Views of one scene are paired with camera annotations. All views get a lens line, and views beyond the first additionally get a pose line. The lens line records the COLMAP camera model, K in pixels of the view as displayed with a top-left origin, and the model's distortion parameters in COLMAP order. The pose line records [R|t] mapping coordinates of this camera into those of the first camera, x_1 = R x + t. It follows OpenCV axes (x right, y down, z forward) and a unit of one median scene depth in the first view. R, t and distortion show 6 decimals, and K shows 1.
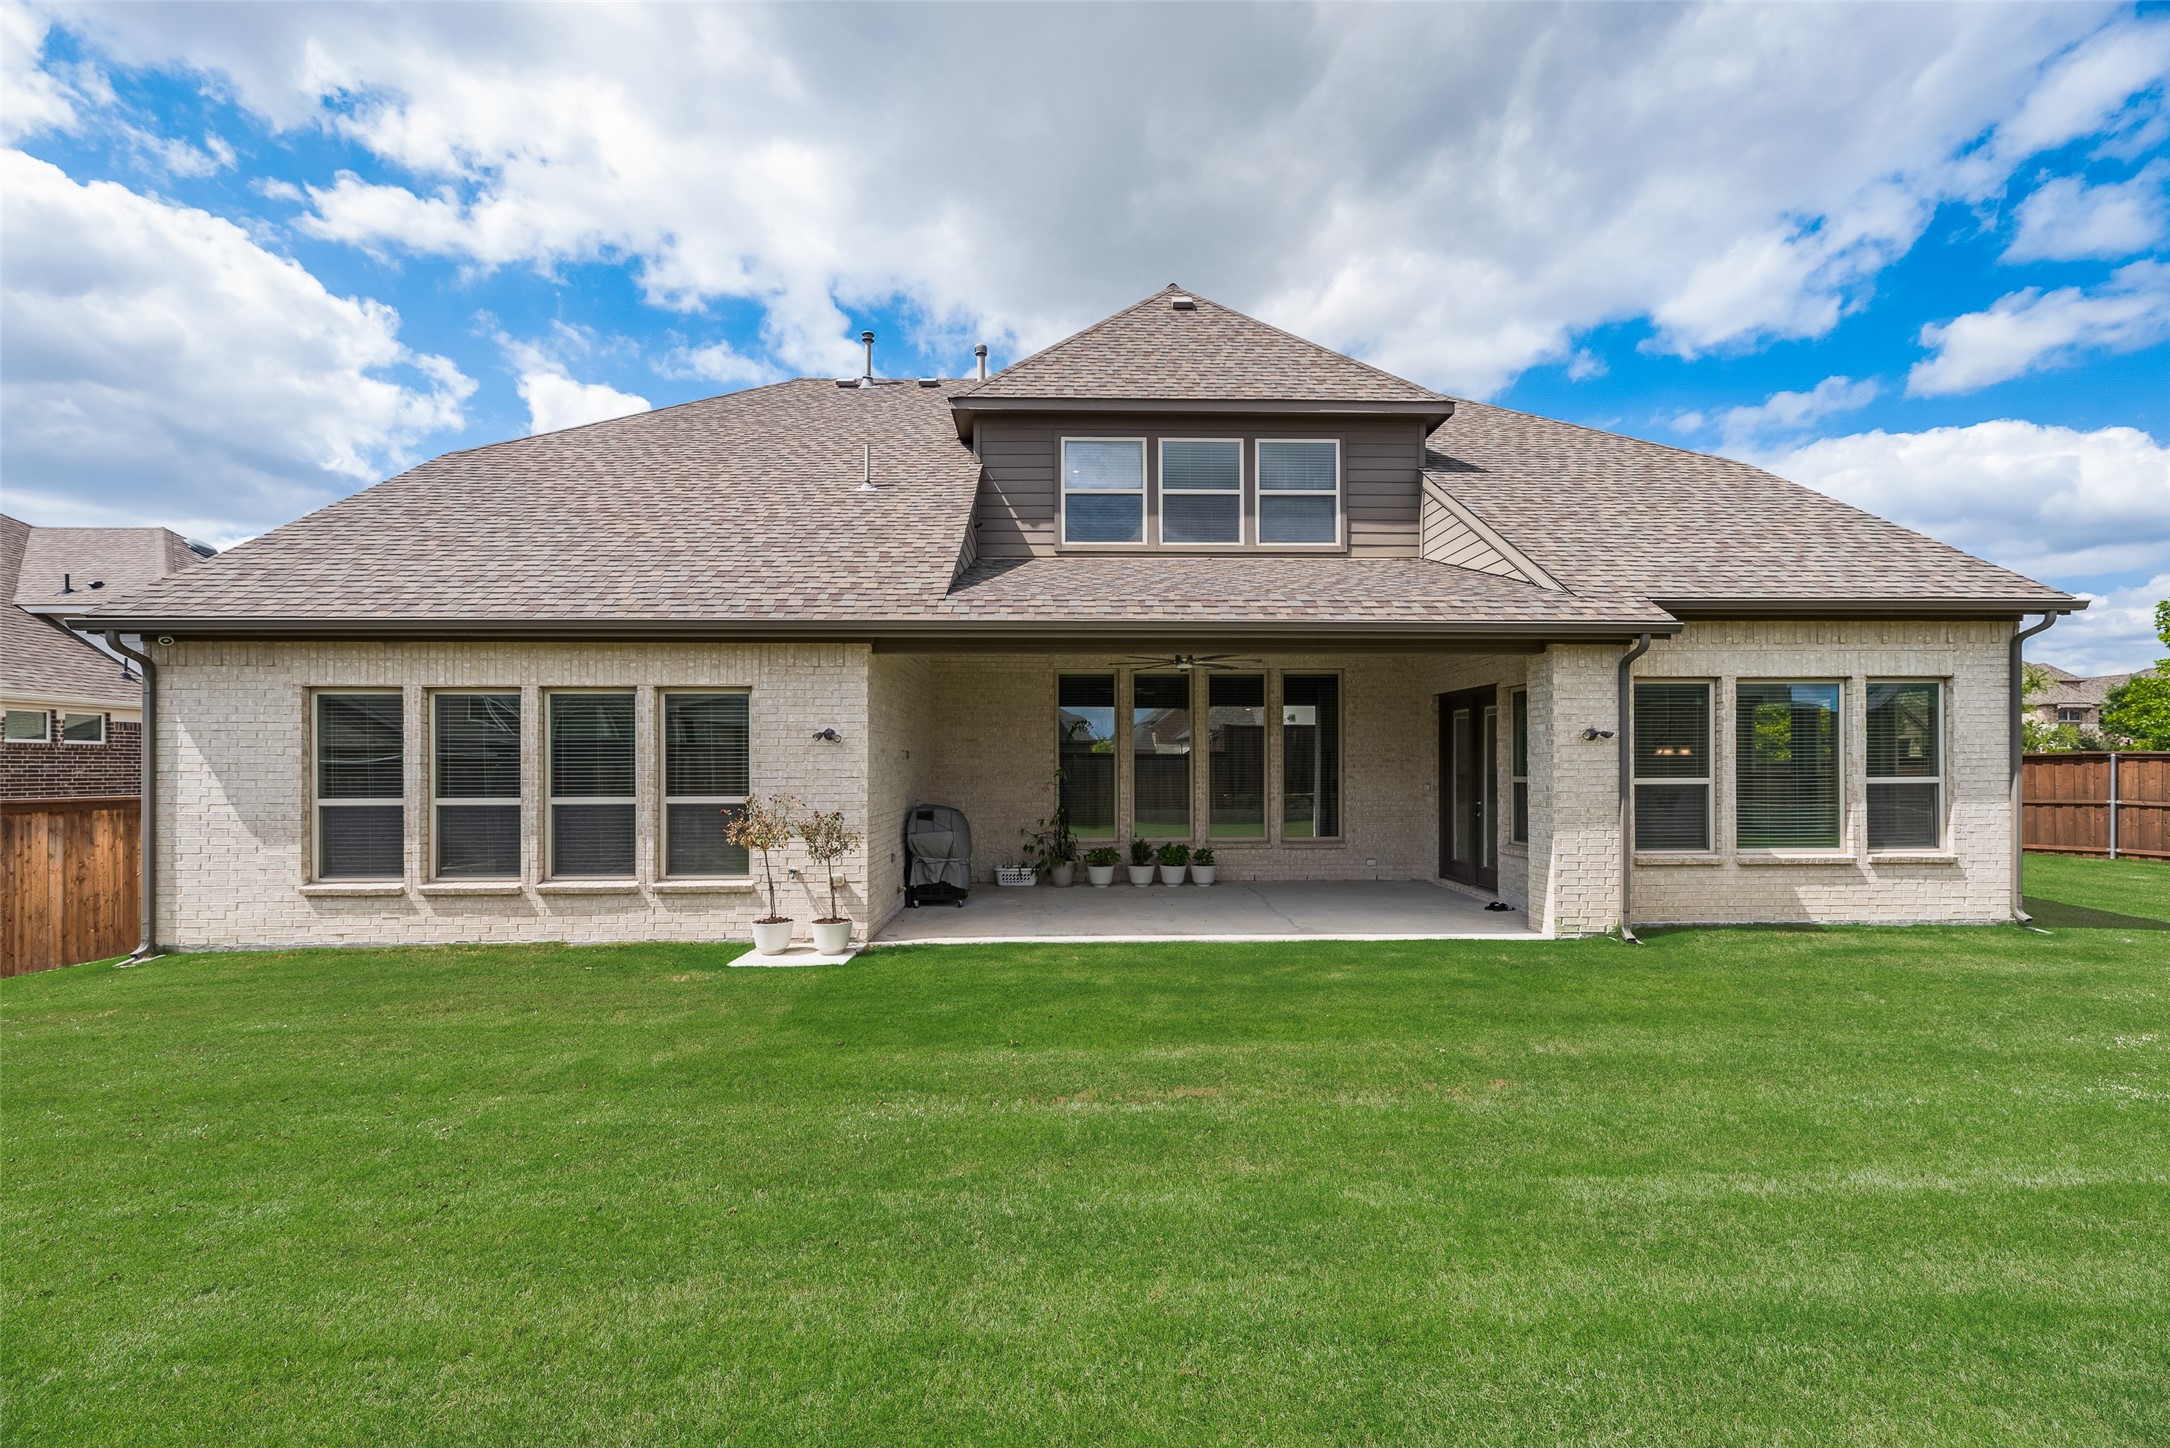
lens RADIAL K [[886.8, 0, 1086.0], [0, 886.8, 757.3], [0, 0, 1]] dist [-0.000297, -0.007038]
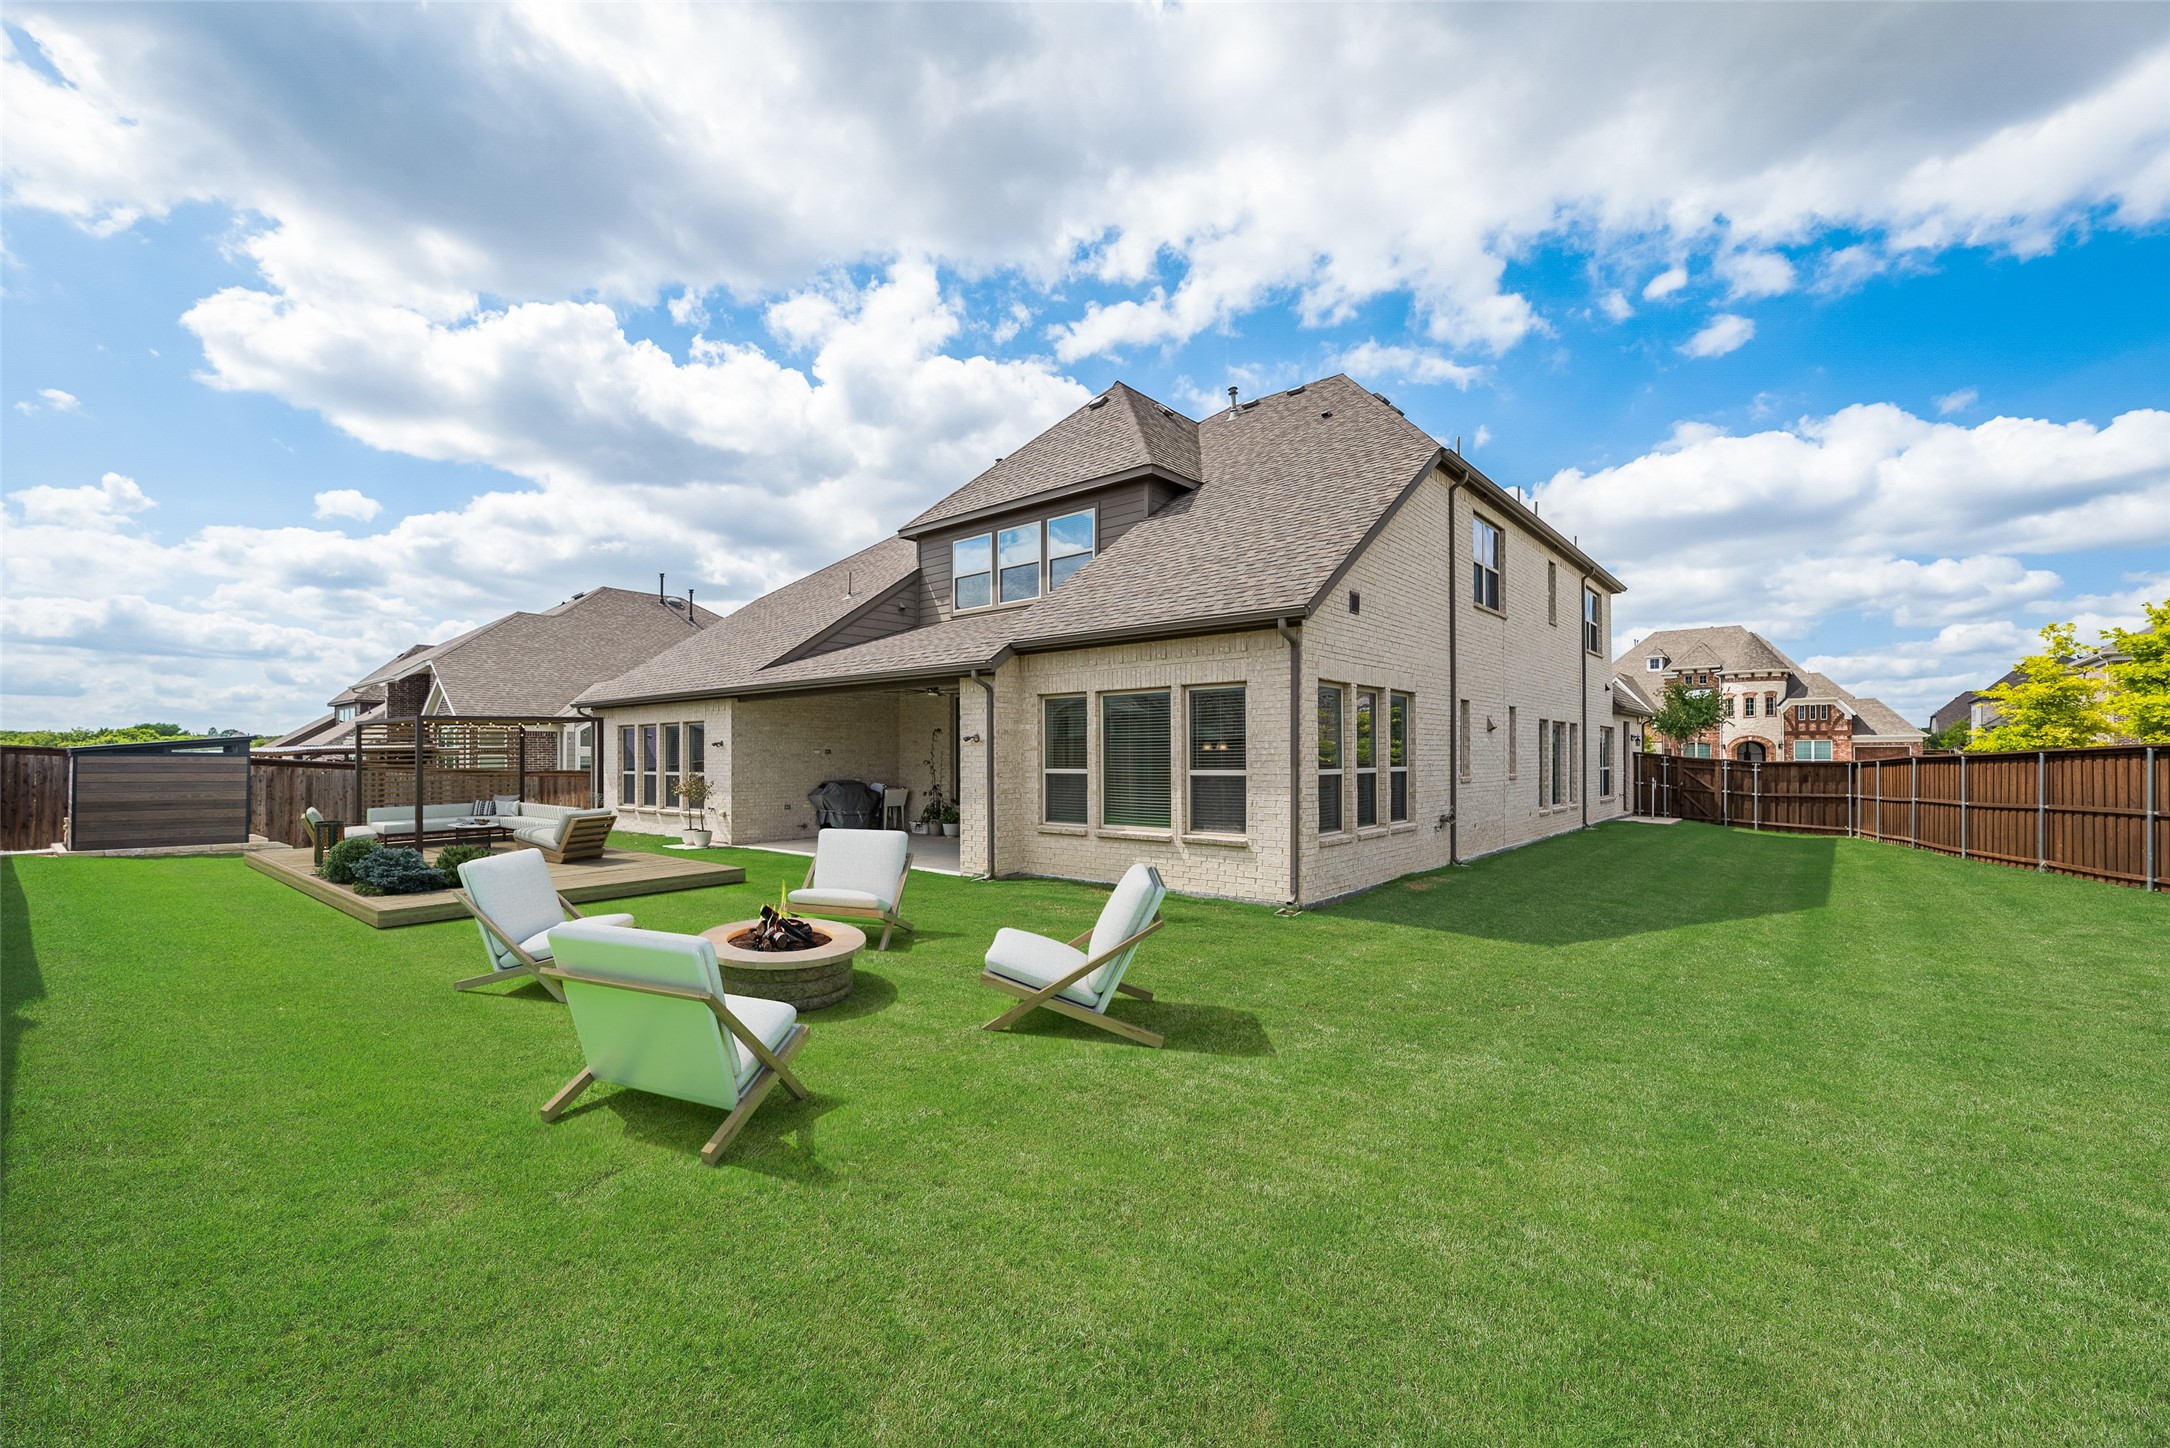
lens RADIAL K [[877.9, 0, 1079.4], [0, 877.9, 735.5], [0, 0, 1]] dist [0.002638, 0.000007]
pose [[0.741074, -0.016055, -0.671231, 0.116902], [0.013535, 0.999868, -0.008972, -0.001112], [0.671287, -0.002437, 0.741194, 0.002489]]
